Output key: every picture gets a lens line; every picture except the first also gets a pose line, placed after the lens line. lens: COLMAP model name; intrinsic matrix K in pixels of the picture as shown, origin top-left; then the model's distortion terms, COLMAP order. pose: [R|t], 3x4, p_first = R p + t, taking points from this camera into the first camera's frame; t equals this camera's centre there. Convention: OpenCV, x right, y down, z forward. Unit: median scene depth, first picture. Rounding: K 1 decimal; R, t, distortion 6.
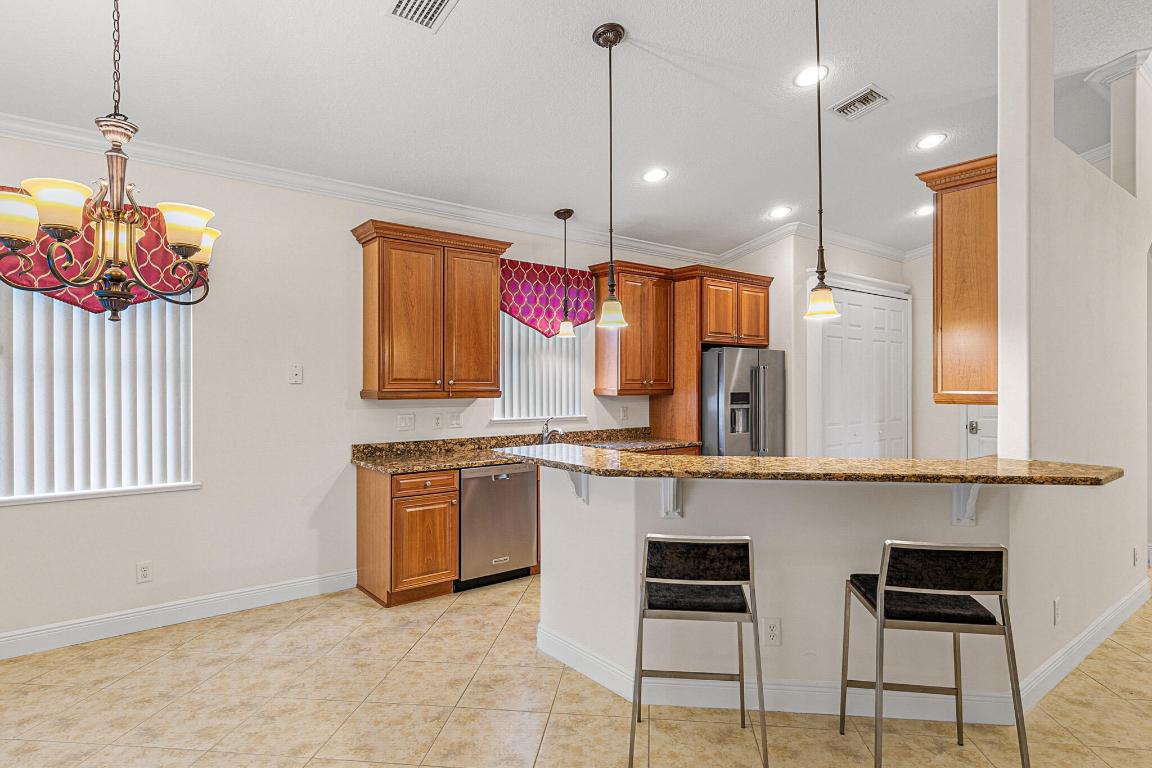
lens RADIAL K [[632.1, 0, 576.7], [0, 632.1, 380.9], [0, 0, 1]] dist [0.002995, 0.001706]
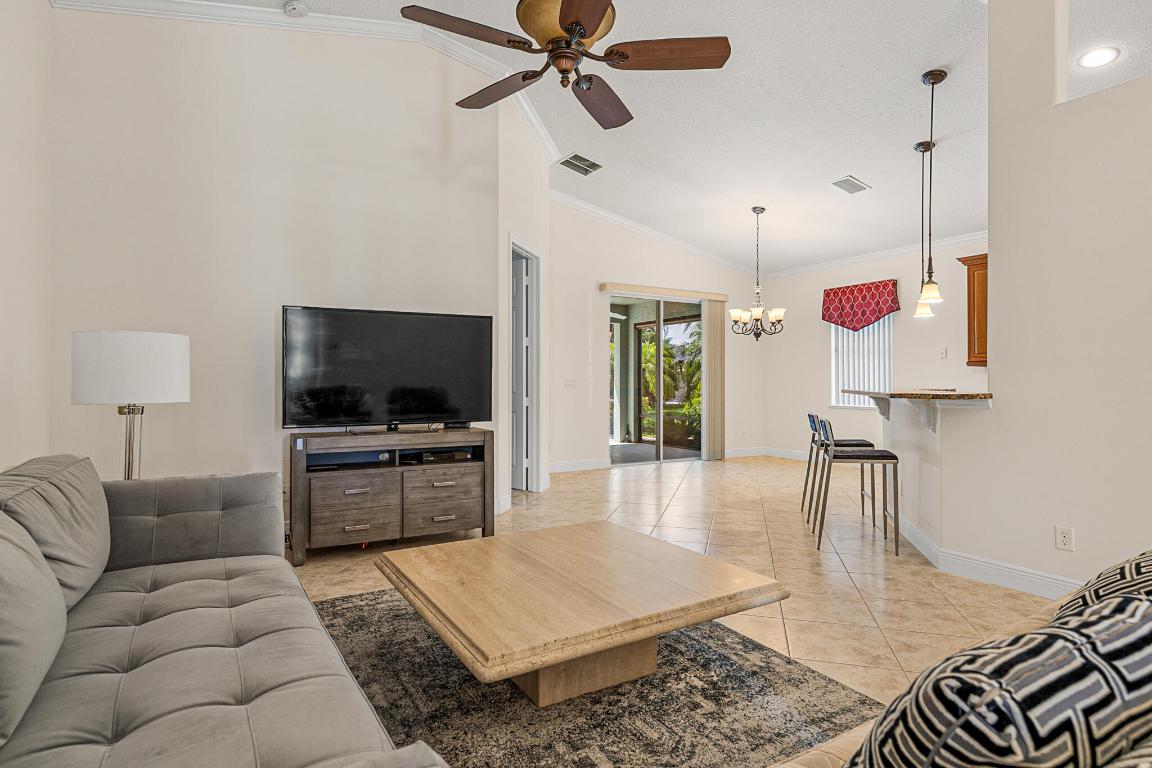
lens RADIAL K [[610.1, 0, 578.1], [0, 610.1, 381.1], [0, 0, 1]] dist [0.019504, 0.000221]
pose [[-0.147824, -0.001611, -0.989012, 1.555809], [0.003596, 0.999991, -0.002167, 0.075042], [0.989007, -0.003877, -0.147817, 0.270505]]
